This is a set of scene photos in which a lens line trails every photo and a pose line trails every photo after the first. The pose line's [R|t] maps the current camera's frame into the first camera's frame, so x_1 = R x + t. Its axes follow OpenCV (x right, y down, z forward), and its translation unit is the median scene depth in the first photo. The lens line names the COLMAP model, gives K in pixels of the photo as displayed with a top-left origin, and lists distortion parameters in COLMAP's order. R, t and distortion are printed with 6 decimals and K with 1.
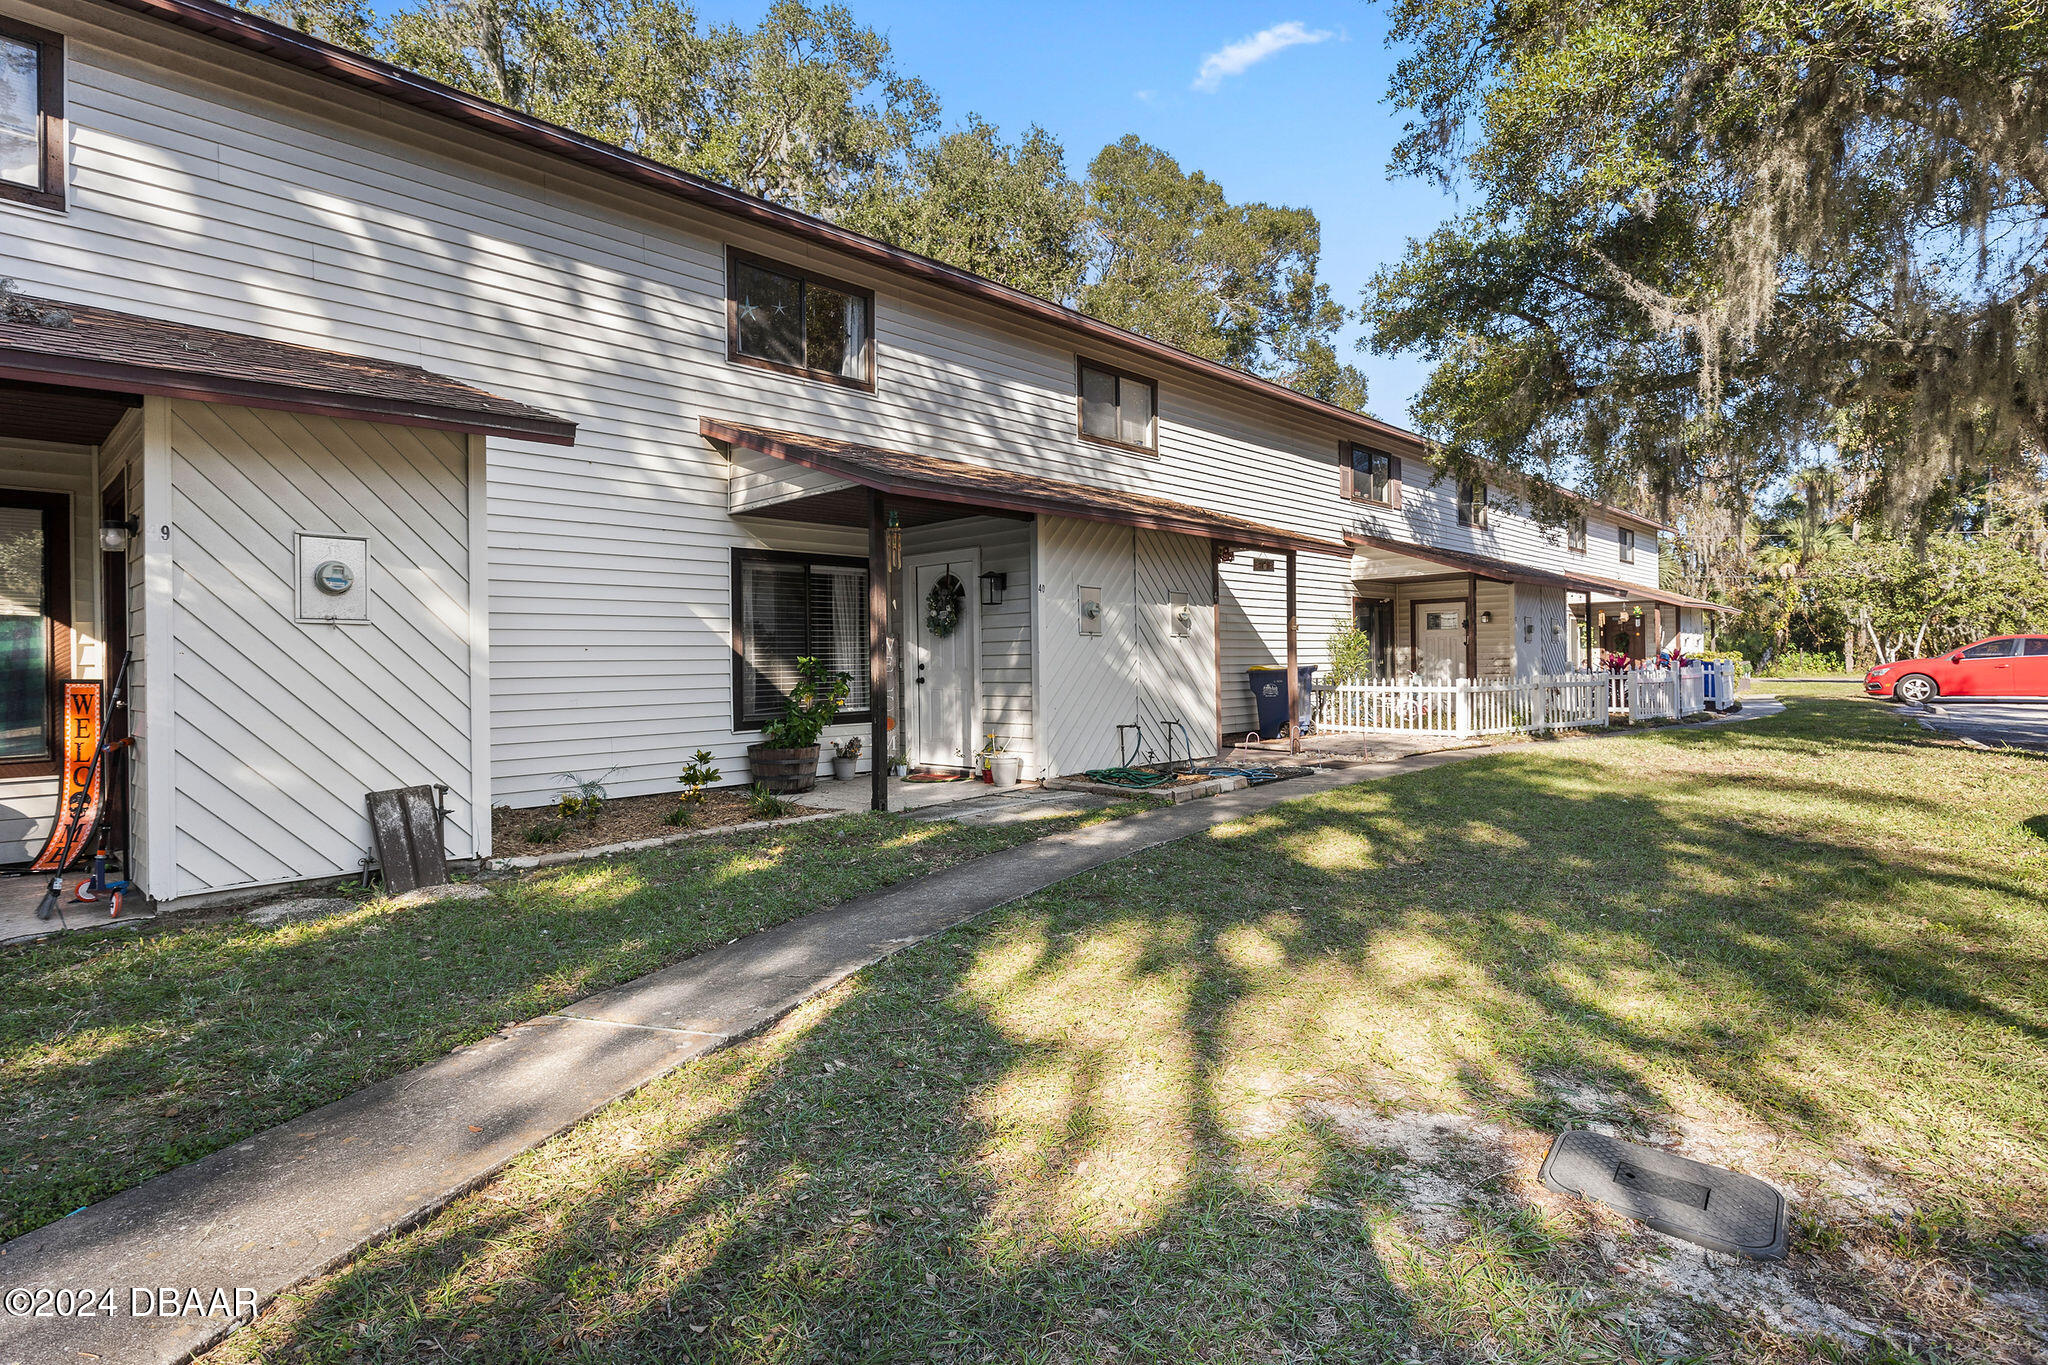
lens RADIAL K [[1032.1, 0, 1024.0], [0, 1032.1, 682.5], [0, 0, 1]] dist [-0.001386, -0.000179]
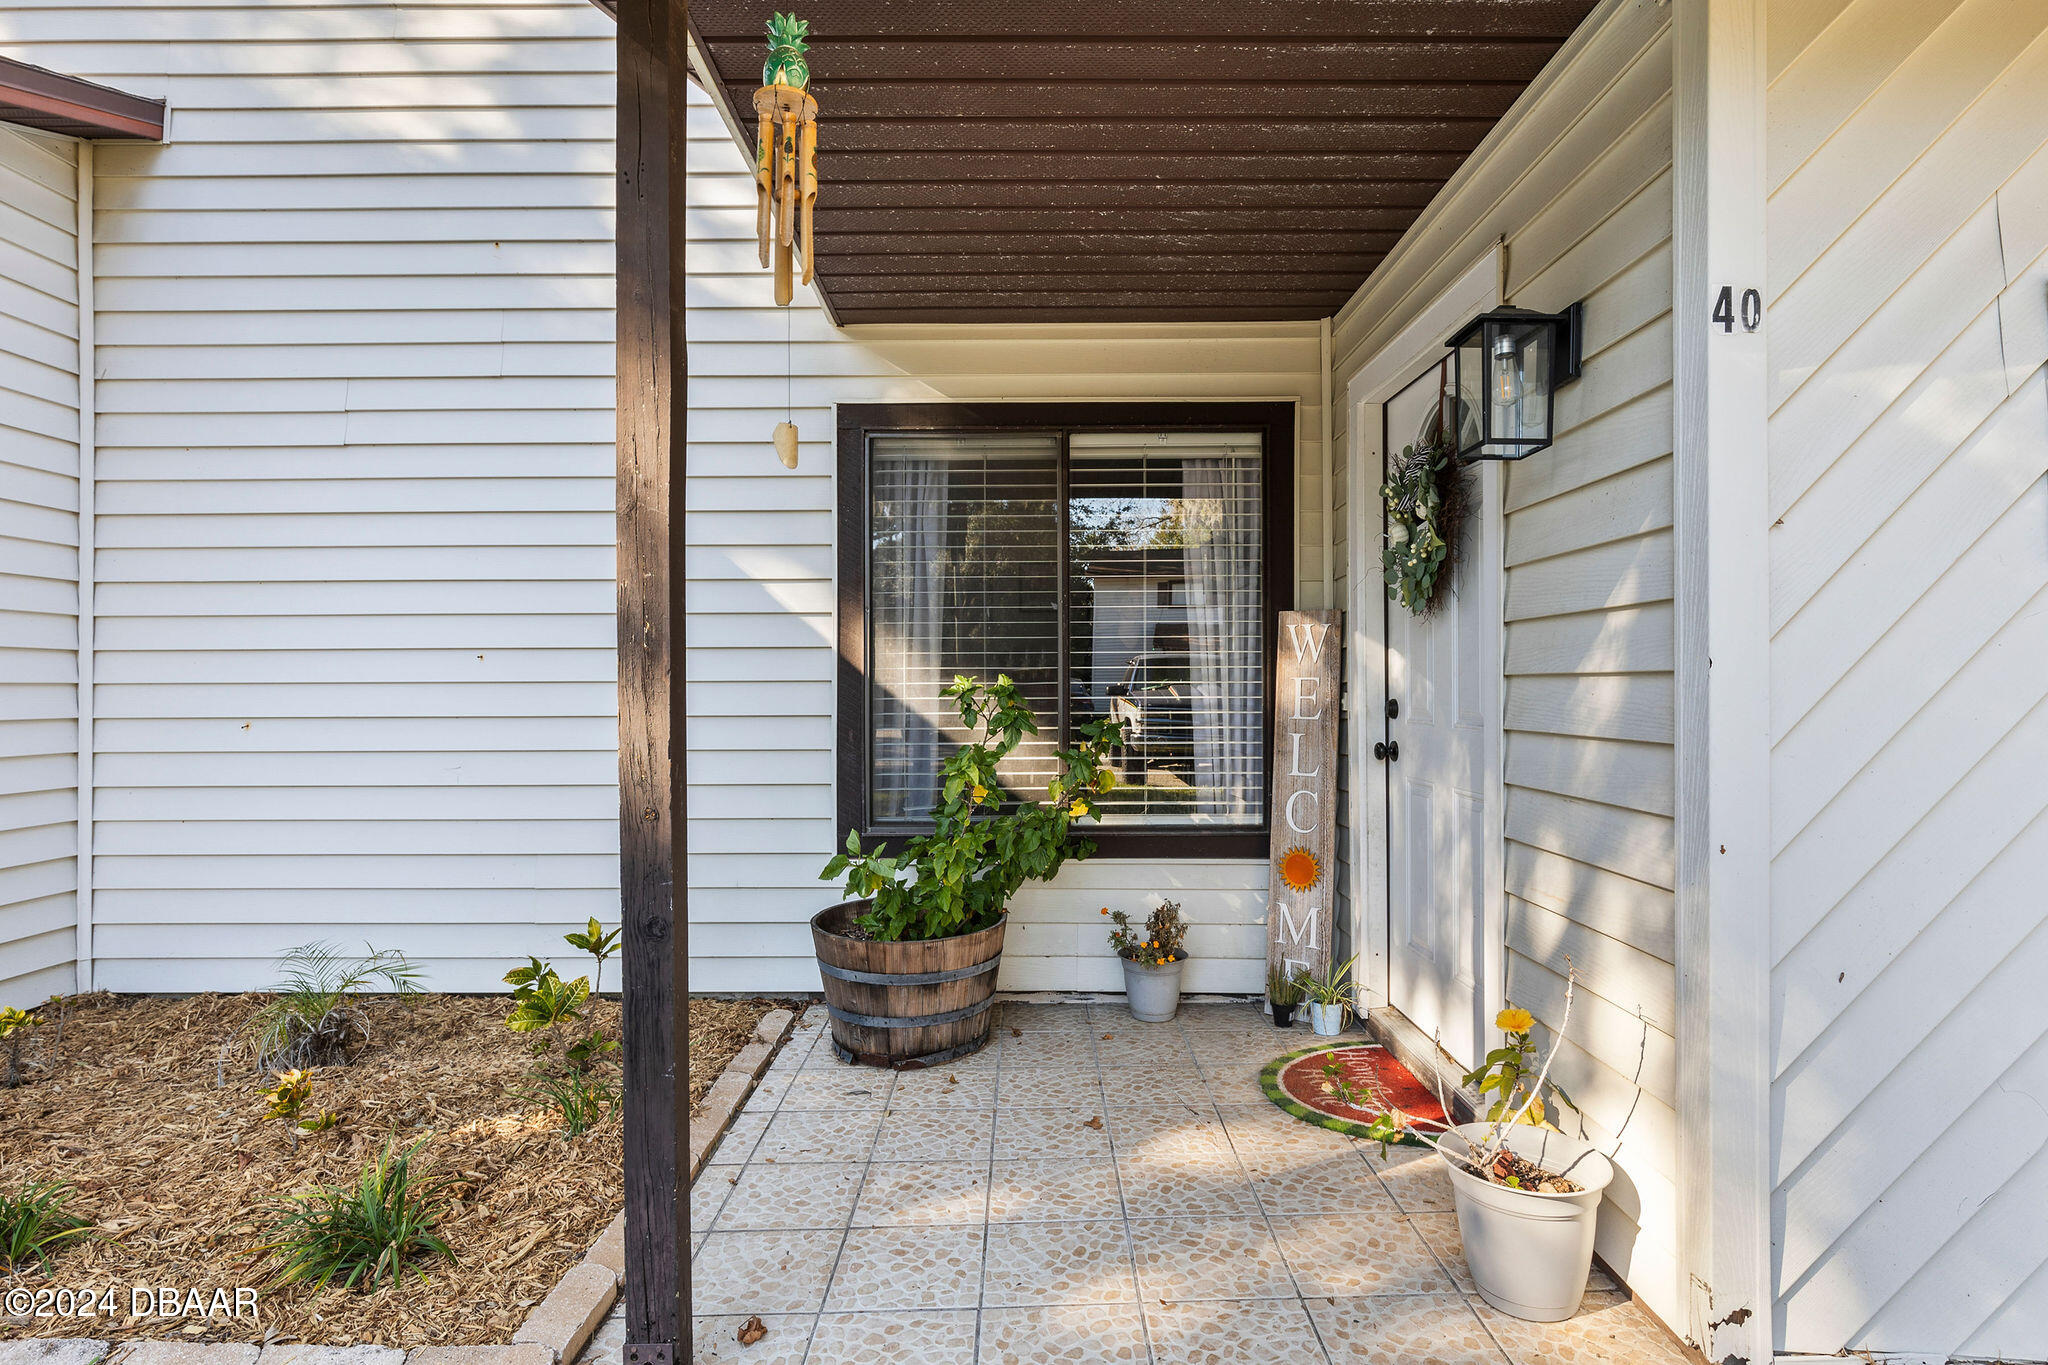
lens RADIAL K [[1032.1, 0, 1024.0], [0, 1032.1, 682.5], [0, 0, 1]] dist [-0.001386, -0.000179]
pose [[0.699872, 0.012690, -0.714155, 0.057939], [-0.021979, 0.999751, -0.003775, -0.021656], [0.713930, 0.018338, 0.699977, 0.764169]]
